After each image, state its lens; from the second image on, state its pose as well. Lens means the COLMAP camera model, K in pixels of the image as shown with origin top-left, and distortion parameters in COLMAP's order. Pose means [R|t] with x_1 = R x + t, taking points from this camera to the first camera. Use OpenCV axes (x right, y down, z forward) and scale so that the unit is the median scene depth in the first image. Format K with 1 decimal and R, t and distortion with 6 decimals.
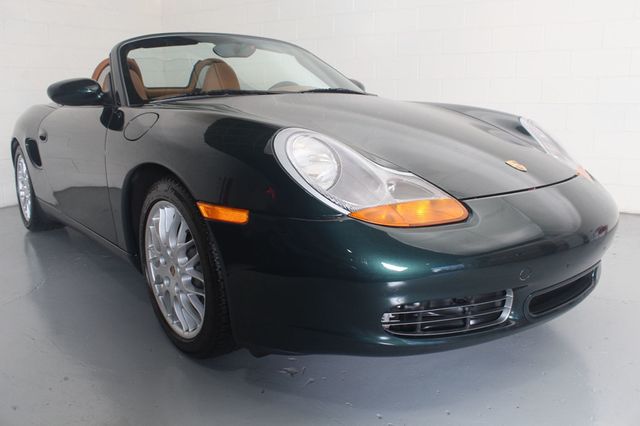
lens RADIAL K [[636.9, 0, 320.0], [0, 636.9, 213.0], [0, 0, 1]] dist [-0.112290, 0.001391]
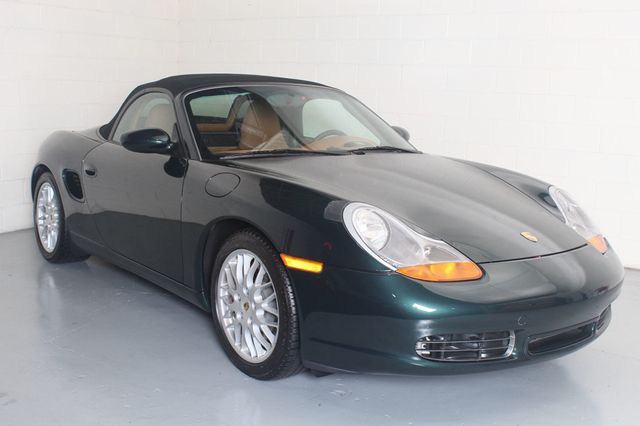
lens RADIAL K [[811.2, 0, 320.0], [0, 811.2, 213.0], [0, 0, 1]] dist [-0.070853, 0.042383]
pose [[0.998246, 0.050480, -0.030943, -0.063281], [-0.051946, 0.997469, -0.048541, -0.024834], [0.028414, 0.050064, 0.998342, -0.692910]]
